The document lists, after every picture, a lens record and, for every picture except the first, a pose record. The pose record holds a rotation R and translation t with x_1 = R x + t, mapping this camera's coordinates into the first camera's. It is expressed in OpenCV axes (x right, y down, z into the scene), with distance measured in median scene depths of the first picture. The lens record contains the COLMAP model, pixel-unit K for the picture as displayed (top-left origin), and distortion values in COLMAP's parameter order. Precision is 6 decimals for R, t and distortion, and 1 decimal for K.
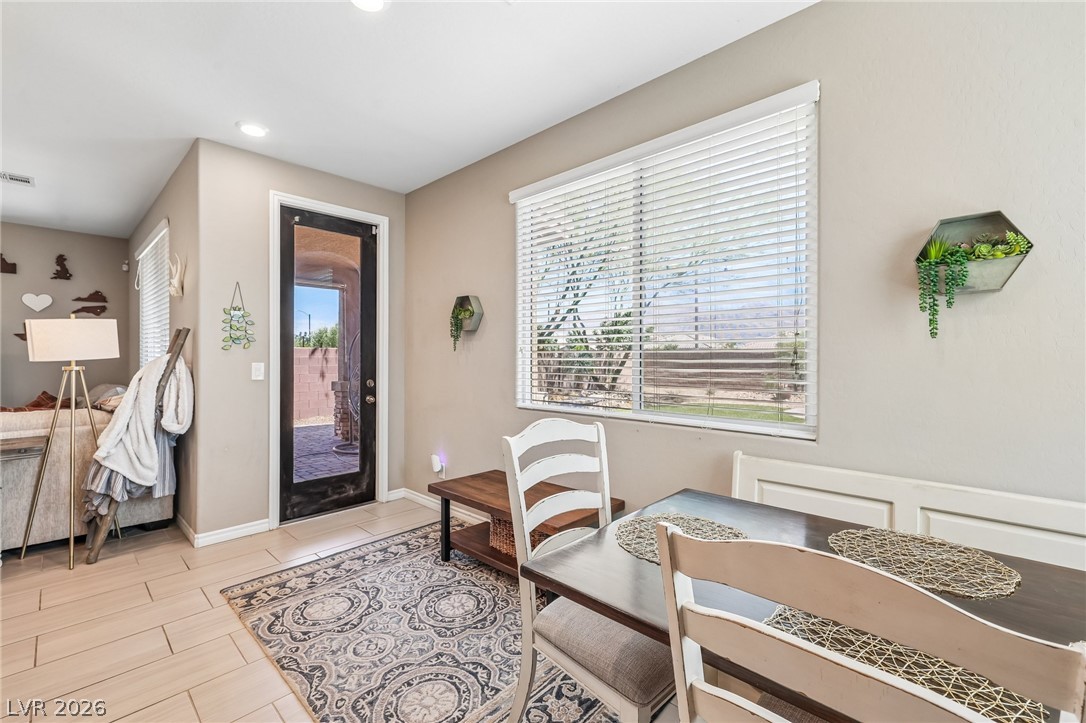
lens RADIAL K [[475.6, 0, 529.8], [0, 475.6, 358.8], [0, 0, 1]] dist [0.000578, 0.000125]
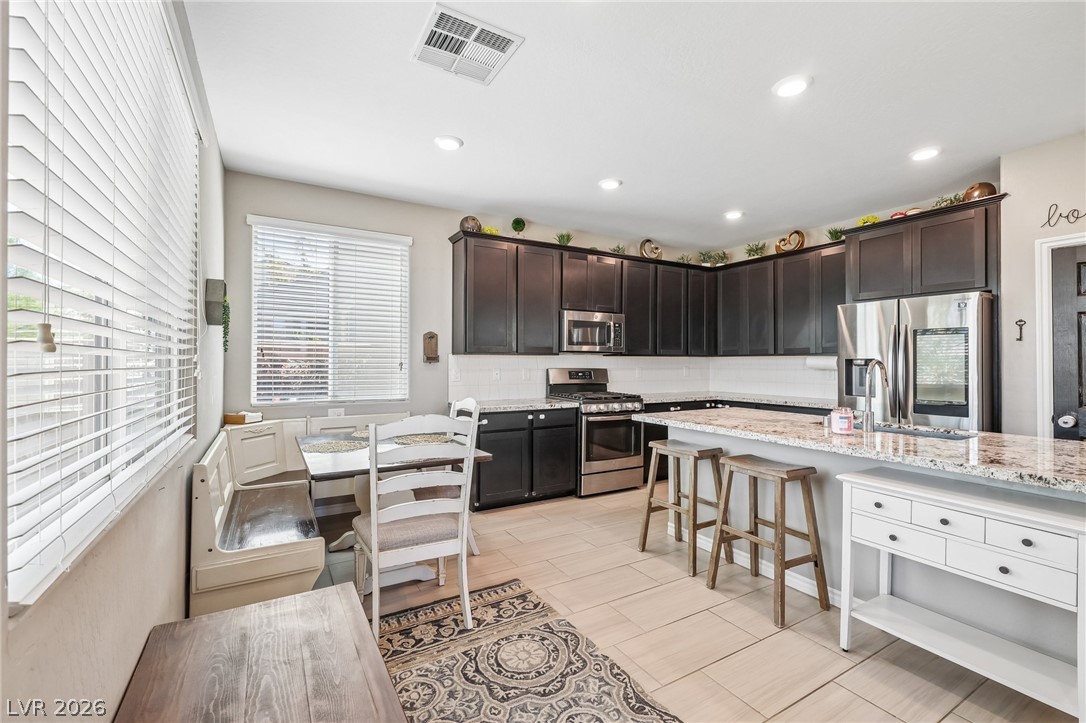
lens RADIAL K [[451.6, 0, 528.5], [0, 451.6, 358.3], [0, 0, 1]] dist [-0.000771, 0.000158]
pose [[-0.958504, -0.000163, 0.285078, -0.473452], [-0.001289, 0.999992, -0.003762, -0.008663], [-0.285075, -0.003973, -0.958497, 1.802869]]
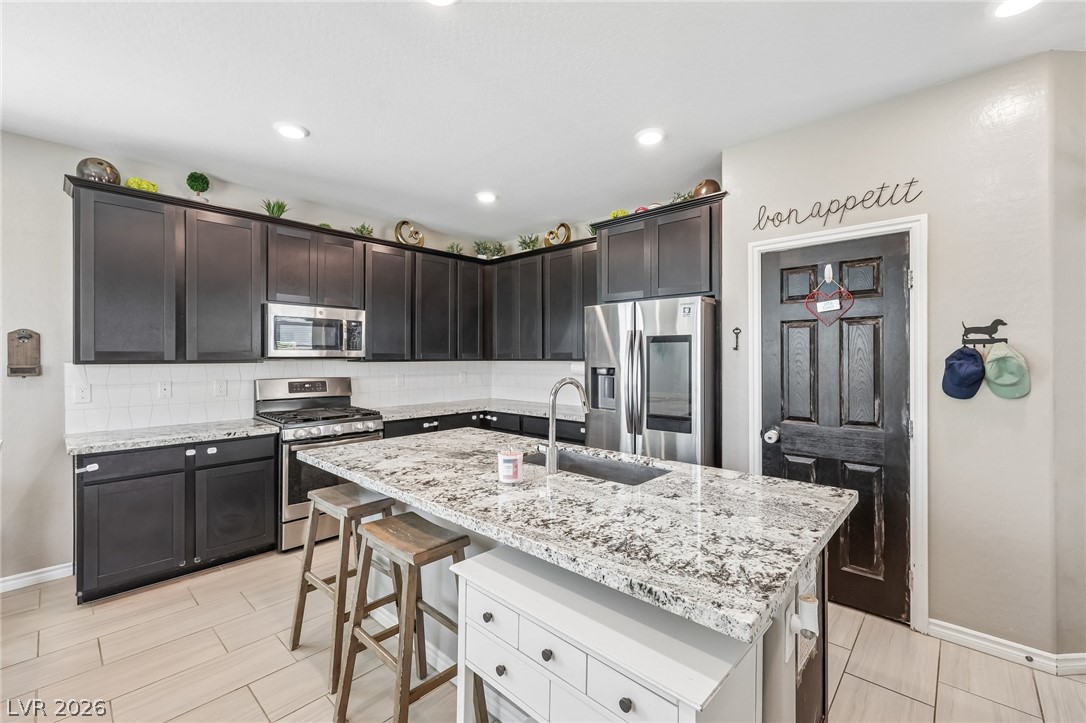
lens RADIAL K [[455.9, 0, 522.7], [0, 455.9, 358.2], [0, 0, 1]] dist [-0.001951, 0.000018]
pose [[-0.999984, 0.000754, -0.005653, -0.952724], [0.000718, 0.999980, 0.006218, -0.060340], [0.005657, 0.006214, -0.999965, 1.299642]]
